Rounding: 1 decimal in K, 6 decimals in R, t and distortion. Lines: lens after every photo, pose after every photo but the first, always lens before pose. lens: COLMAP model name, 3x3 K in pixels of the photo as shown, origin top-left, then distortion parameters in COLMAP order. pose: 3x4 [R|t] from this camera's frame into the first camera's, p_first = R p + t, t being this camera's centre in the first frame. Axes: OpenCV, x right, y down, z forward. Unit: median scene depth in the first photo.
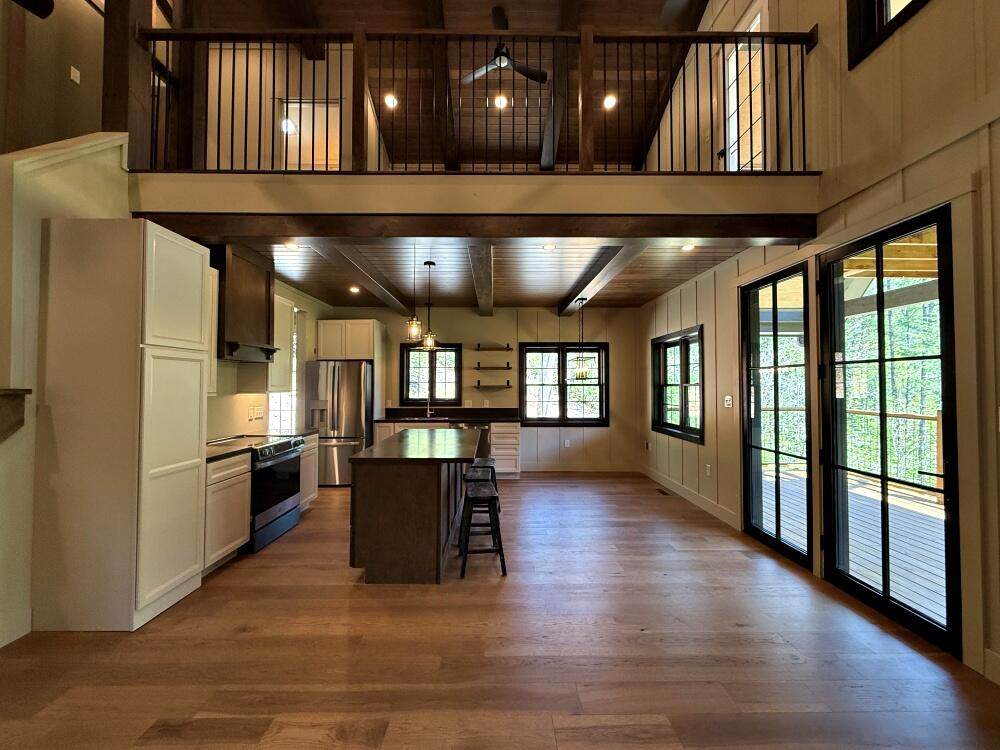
lens RADIAL K [[397.3, 0, 497.0], [0, 397.3, 376.1], [0, 0, 1]] dist [-0.000813, -0.000265]
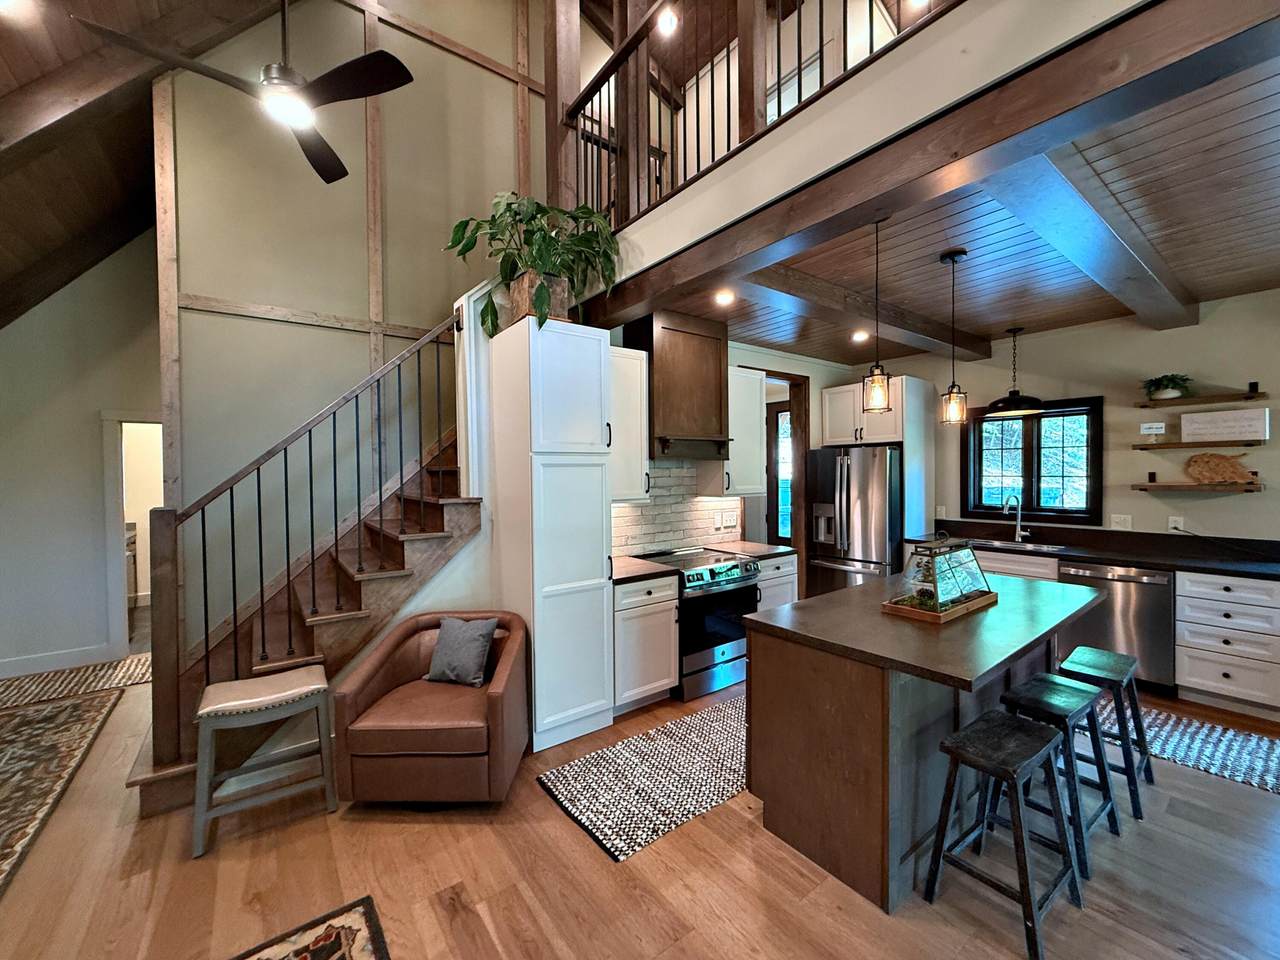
lens RADIAL K [[508.5, 0, 636.2], [0, 508.5, 481.4], [0, 0, 1]] dist [-0.000813, -0.000265]
pose [[0.590449, 0.007445, -0.807040, 0.123703], [0.030459, 0.999039, 0.031501, -0.024852], [0.806500, -0.043182, 0.589655, 0.285525]]
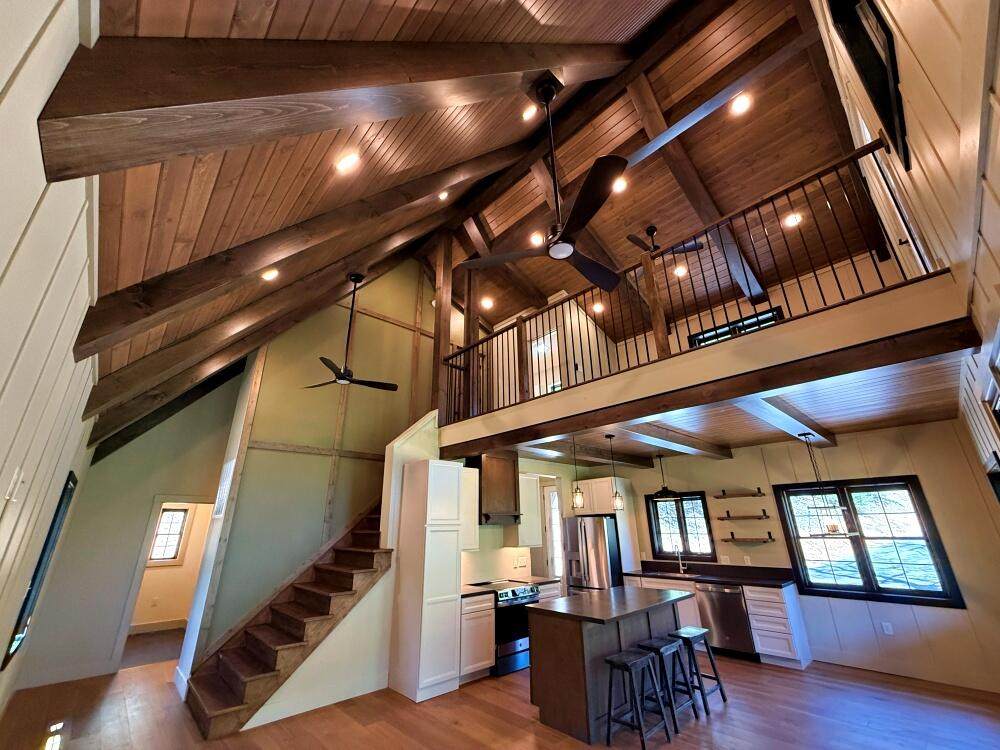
lens RADIAL K [[397.3, 0, 497.0], [0, 397.3, 376.1], [0, 0, 1]] dist [-0.000813, -0.000265]
pose [[0.676105, -0.268480, -0.686149, 0.505975], [0.031282, 0.940869, -0.337323, -0.057373], [0.736141, 0.206602, 0.644525, -0.085485]]
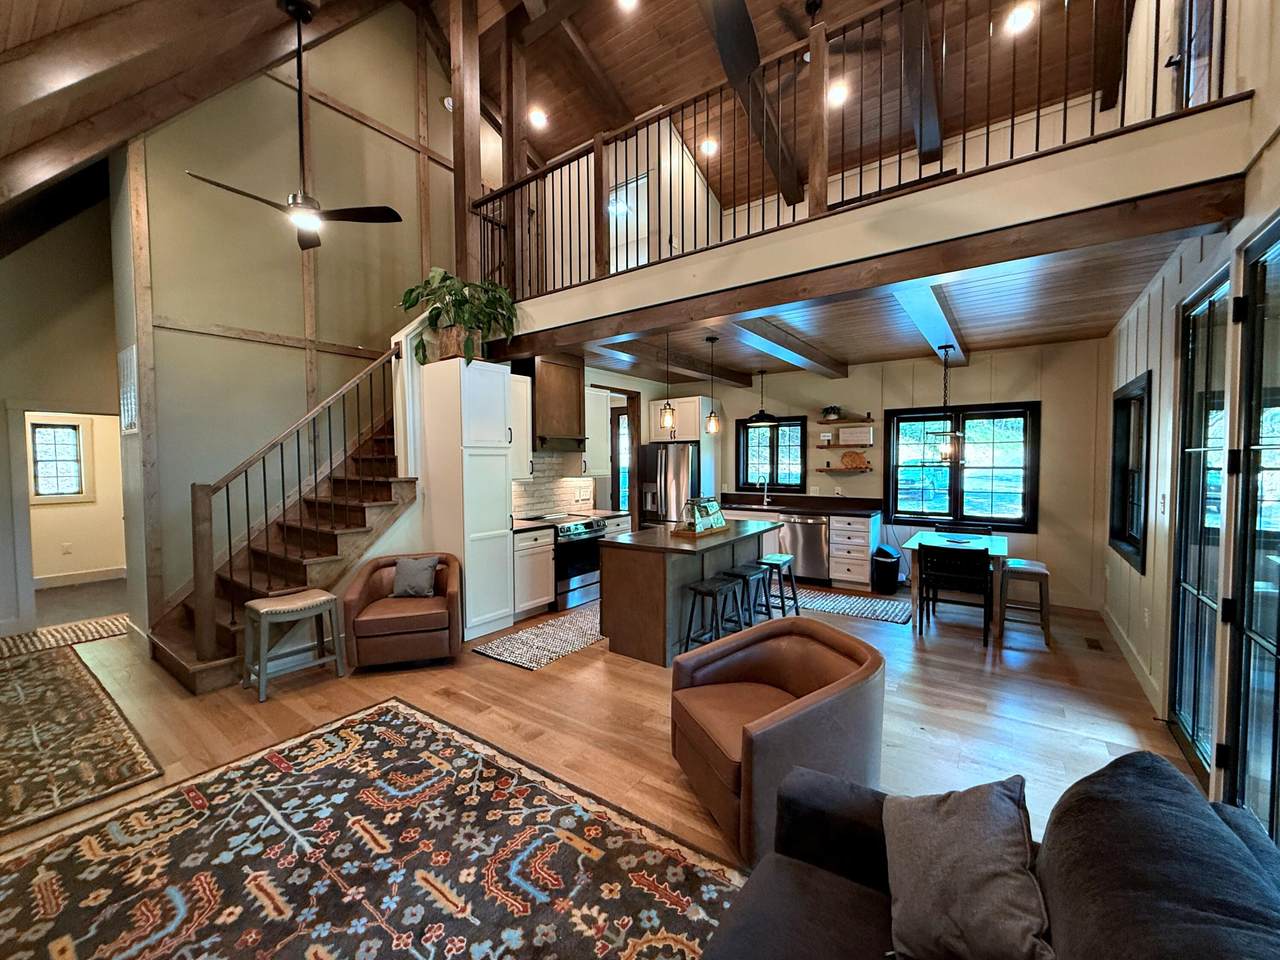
lens RADIAL K [[507.3, 0, 635.5], [0, 507.3, 478.2], [0, 0, 1]] dist [-0.002103, -0.000167]
pose [[0.801886, 0.016397, -0.597252, 0.407541], [0.020855, 0.998246, 0.055407, -0.032433], [0.597113, -0.056885, 0.800137, -0.056903]]
